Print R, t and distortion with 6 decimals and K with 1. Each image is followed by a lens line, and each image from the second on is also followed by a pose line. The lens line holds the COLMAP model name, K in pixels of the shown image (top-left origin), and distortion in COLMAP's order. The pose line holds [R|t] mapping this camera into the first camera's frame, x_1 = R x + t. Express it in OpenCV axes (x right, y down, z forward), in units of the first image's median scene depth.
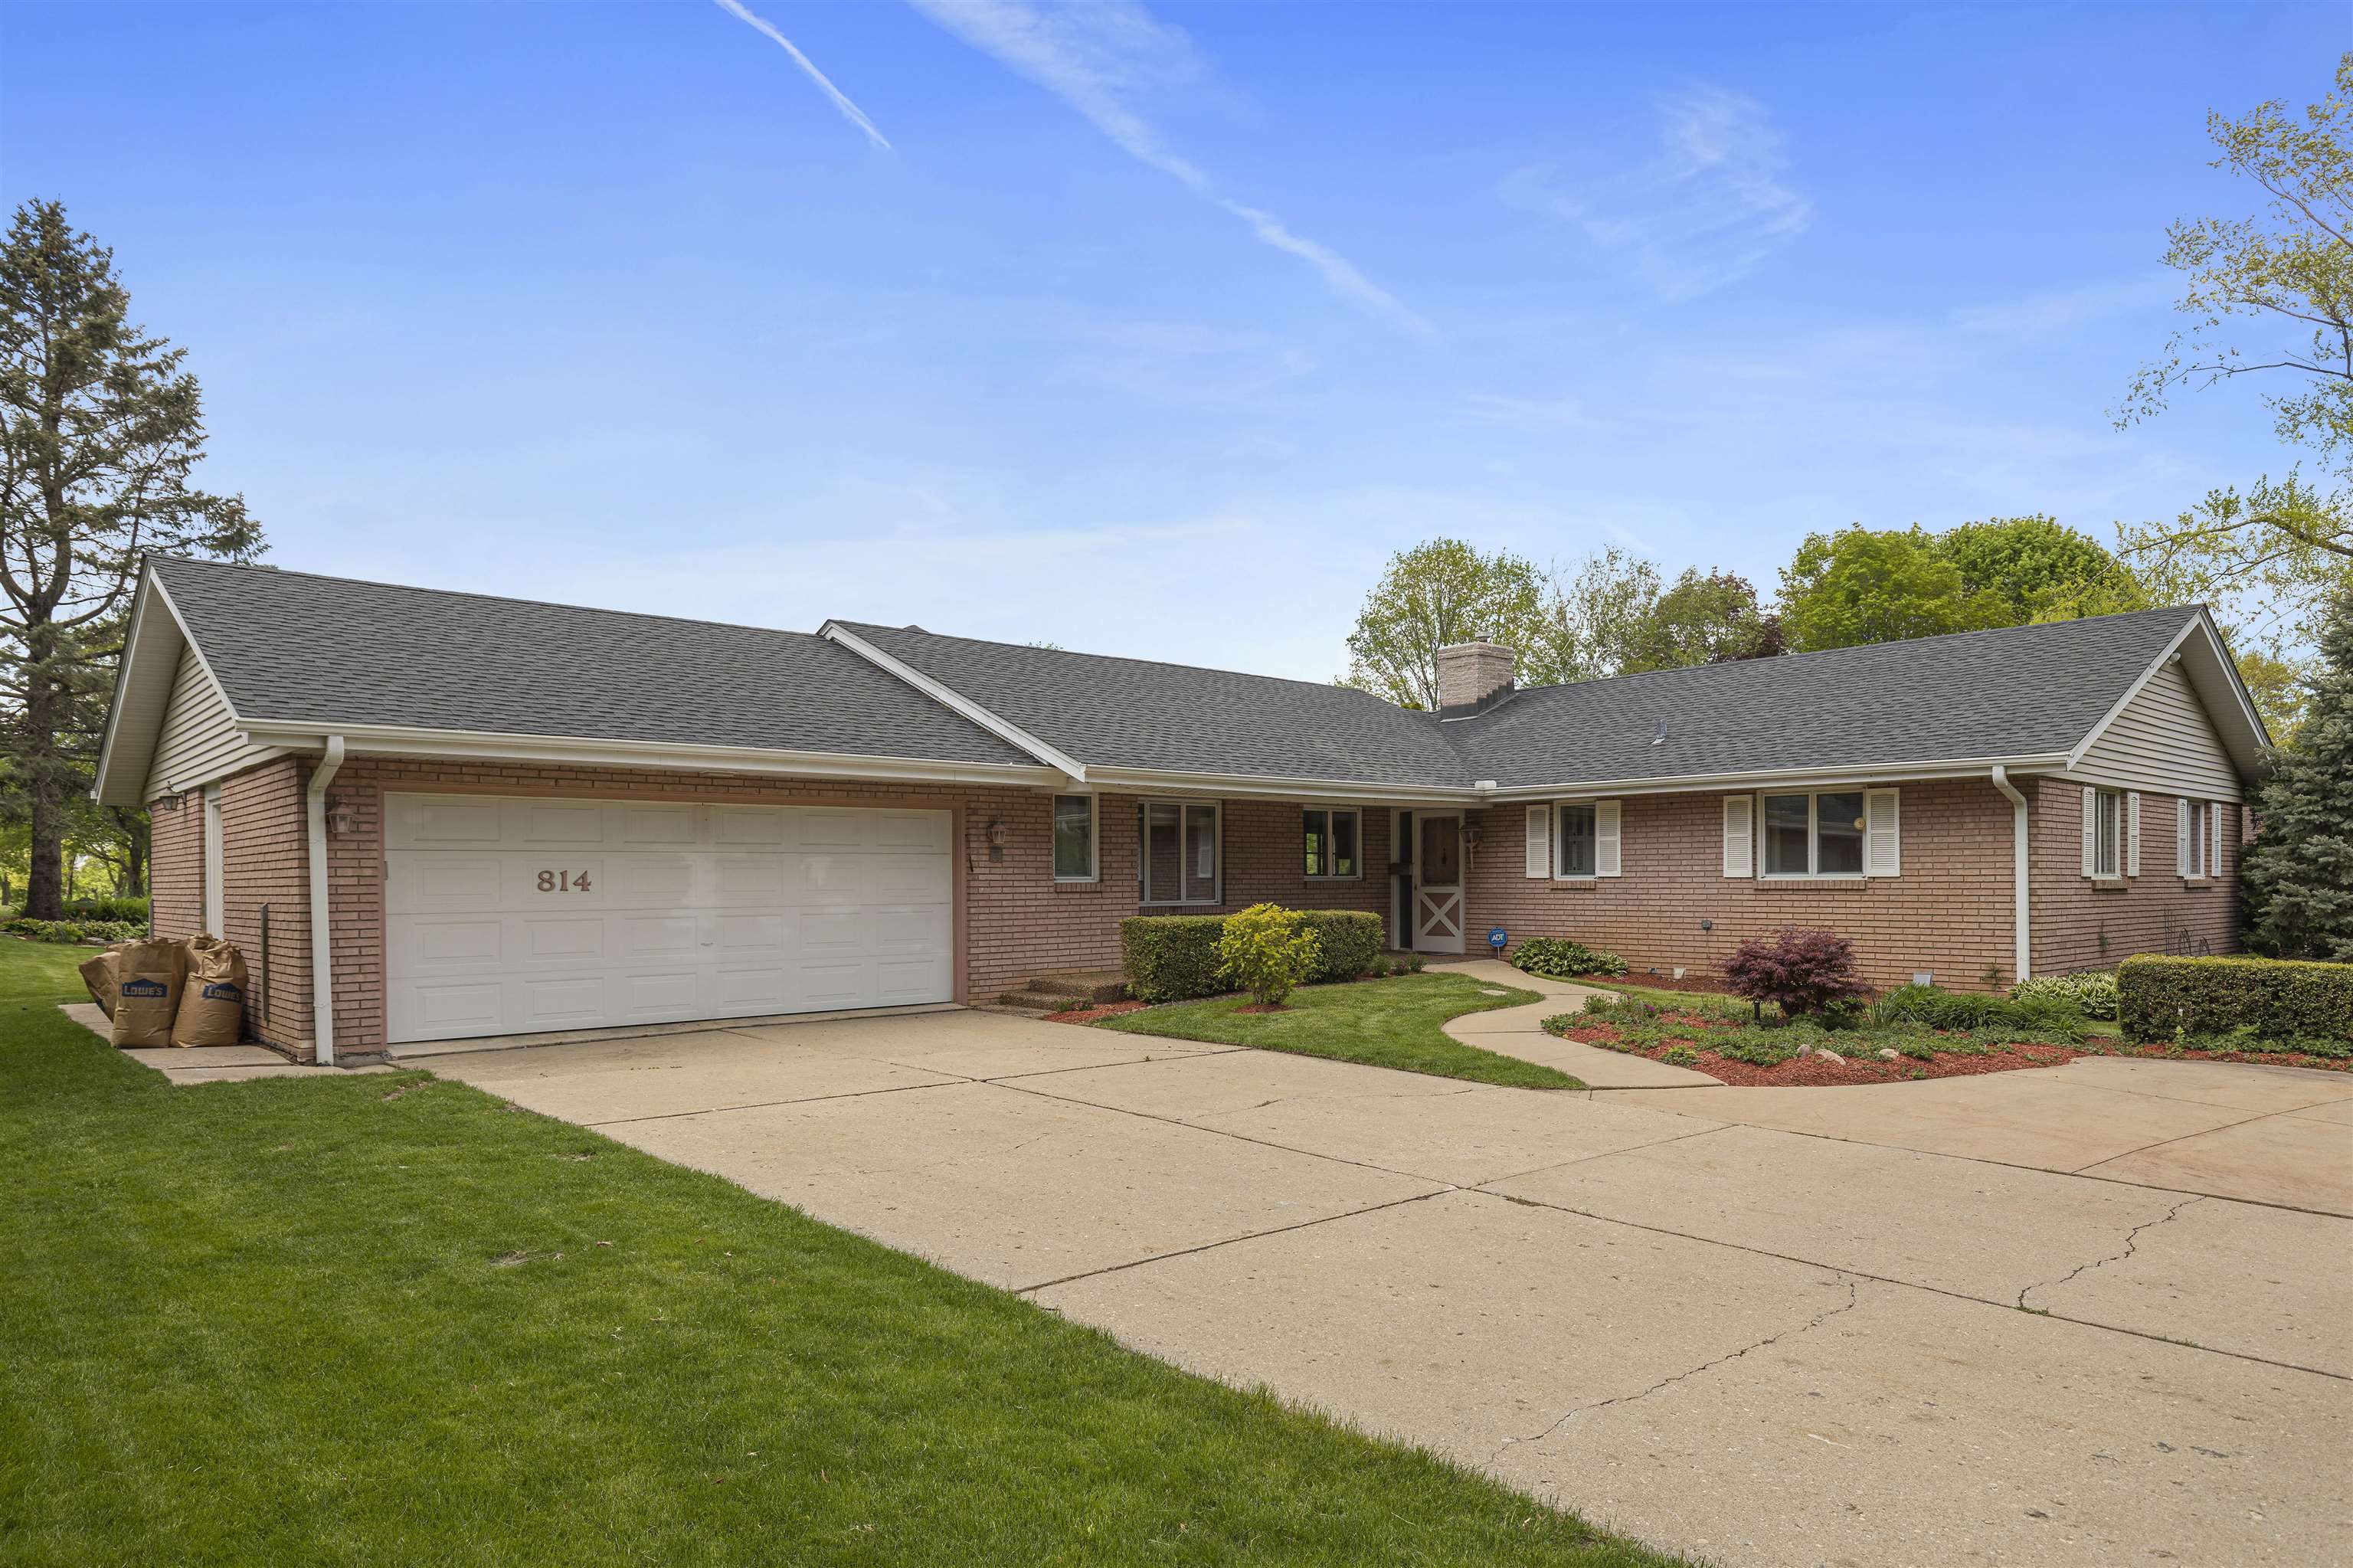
lens RADIAL K [[1457.6, 0, 1163.8], [0, 1457.6, 860.6], [0, 0, 1]] dist [0.000601, 0.002629]
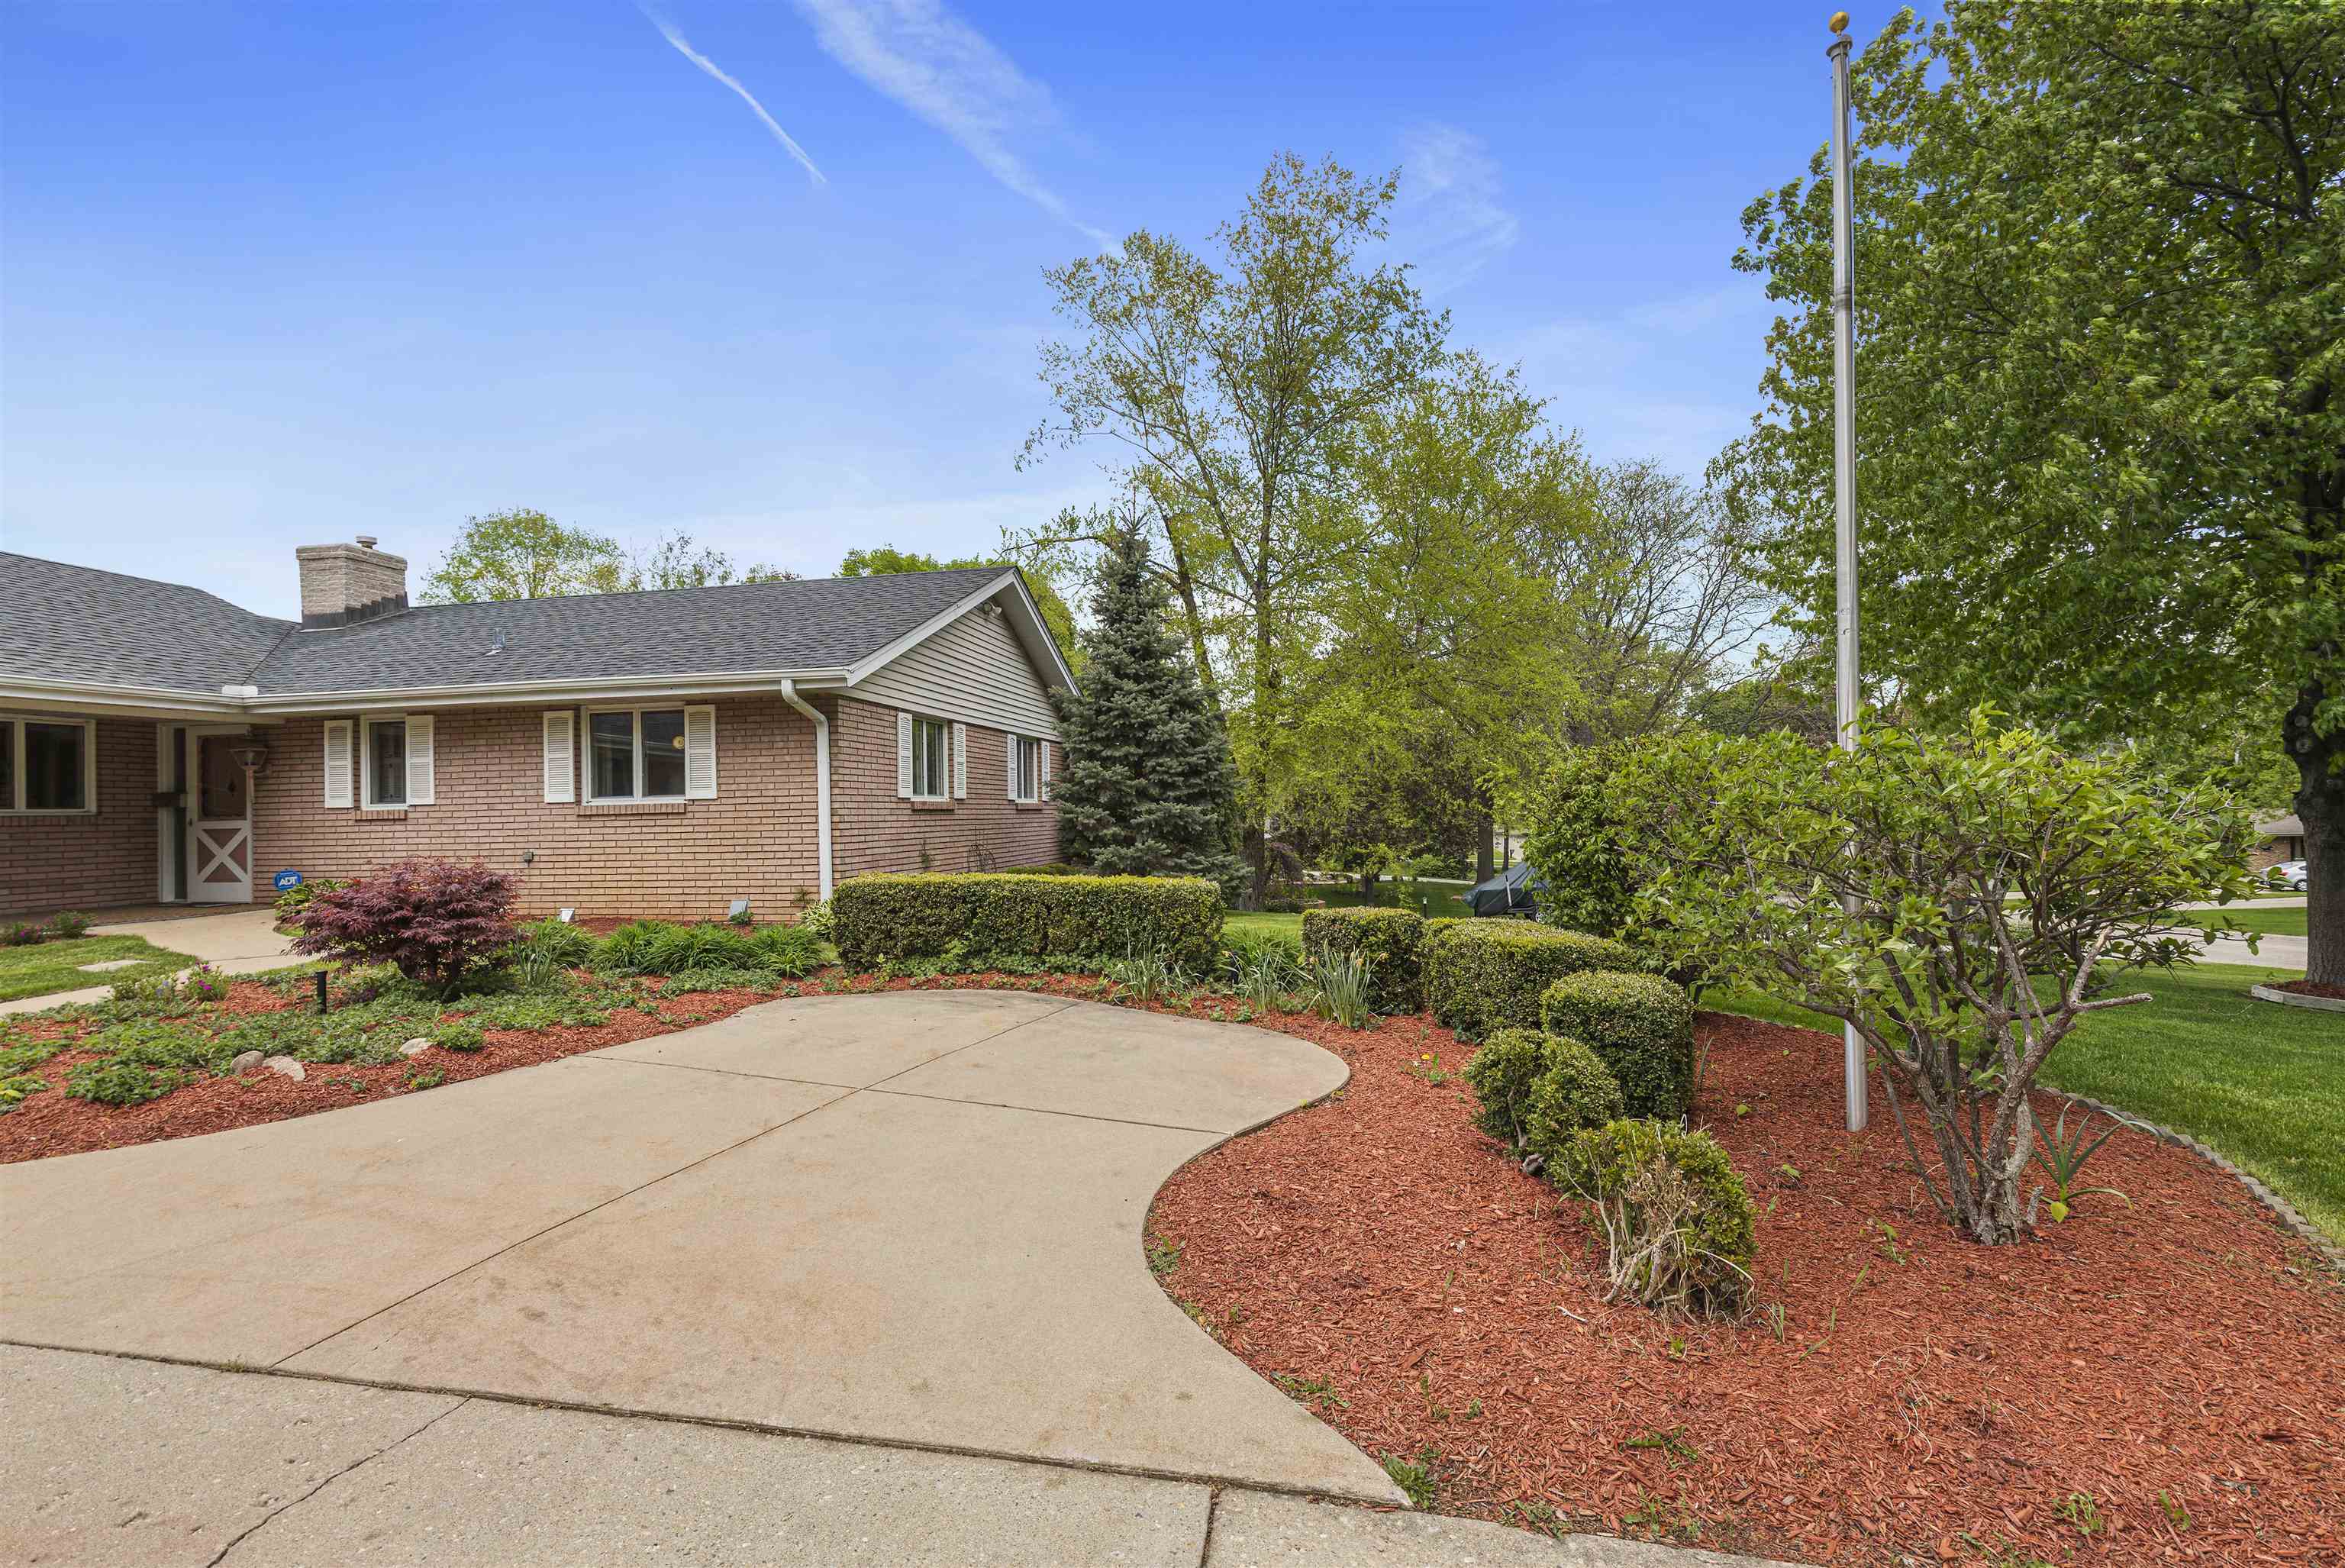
lens RADIAL K [[1065.1, 0, 1172.1], [0, 1065.1, 795.3], [0, 0, 1]] dist [0.008134, -0.001037]
pose [[0.795330, -0.003657, 0.606165, 0.296217], [0.009801, 0.999929, -0.006826, 0.015246], [-0.606097, 0.011369, 0.795310, 0.249434]]
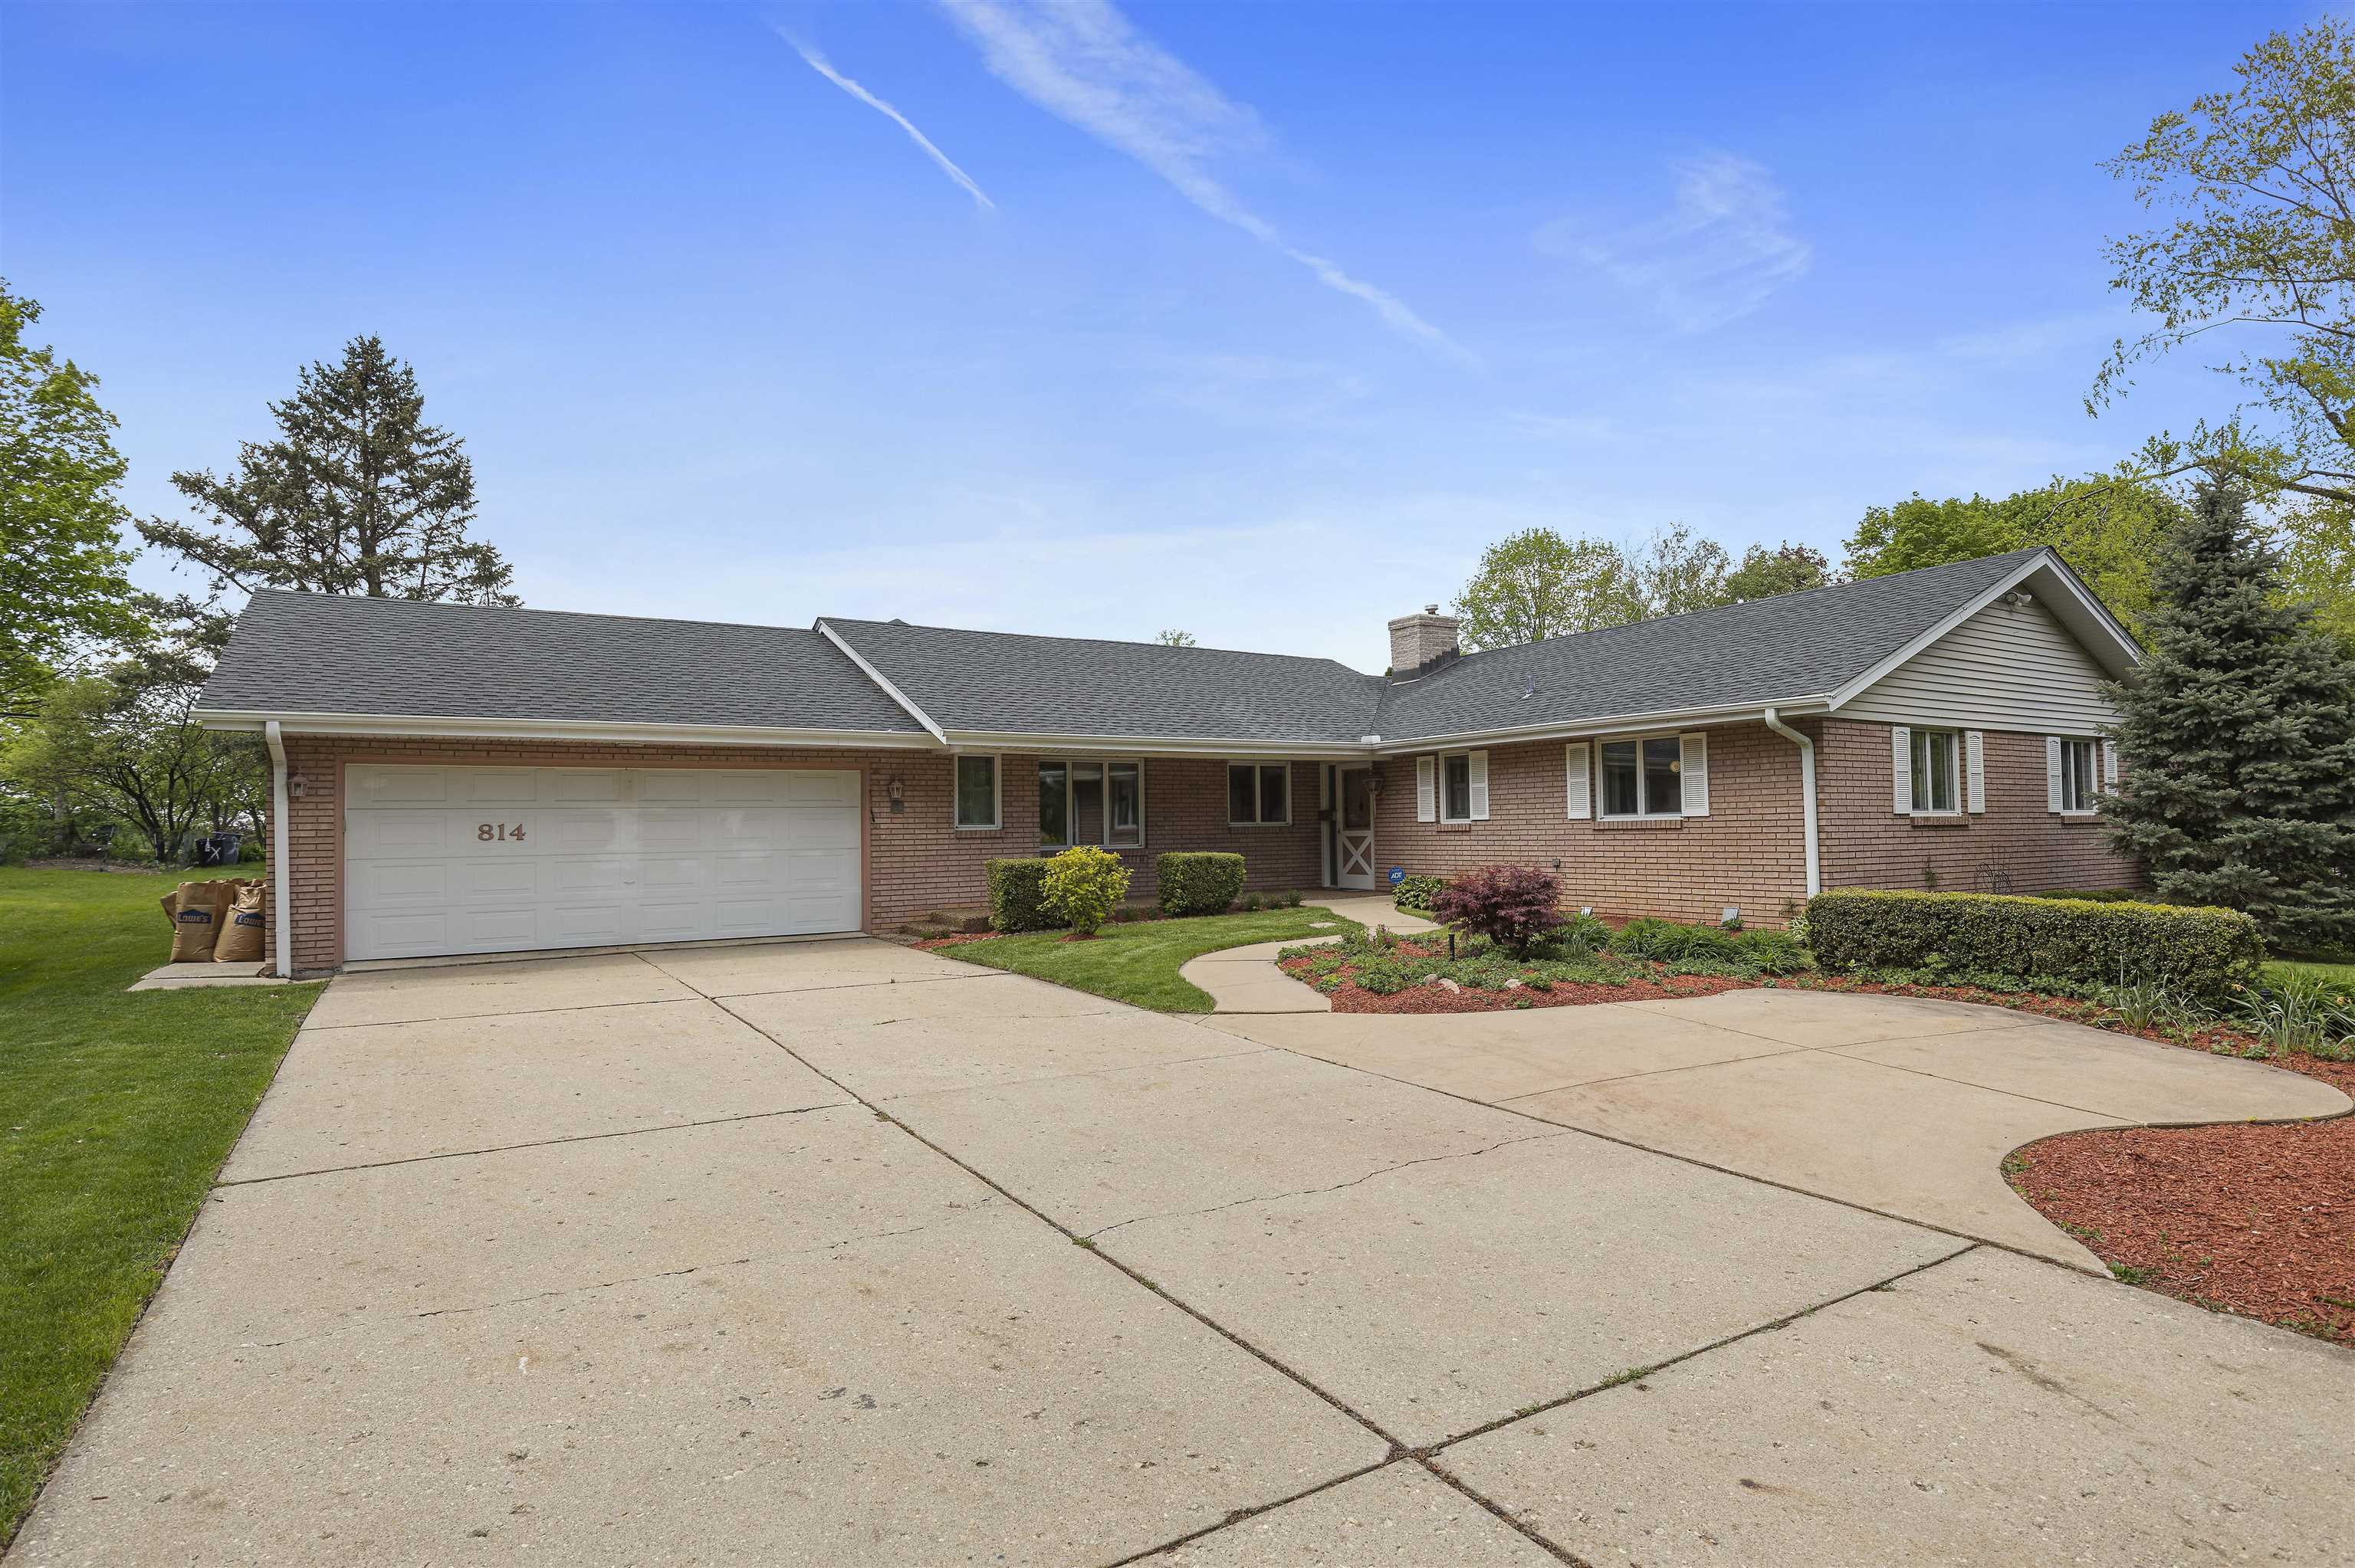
lens RADIAL K [[1214.6, 0, 1169.4], [0, 1214.6, 782.9], [0, 0, 1]] dist [-0.006521, -0.000007]
pose [[0.983873, -0.017450, -0.178018, 0.256247], [0.012713, 0.999535, -0.027720, 0.005957], [0.178419, 0.025010, 0.983637, 0.059725]]
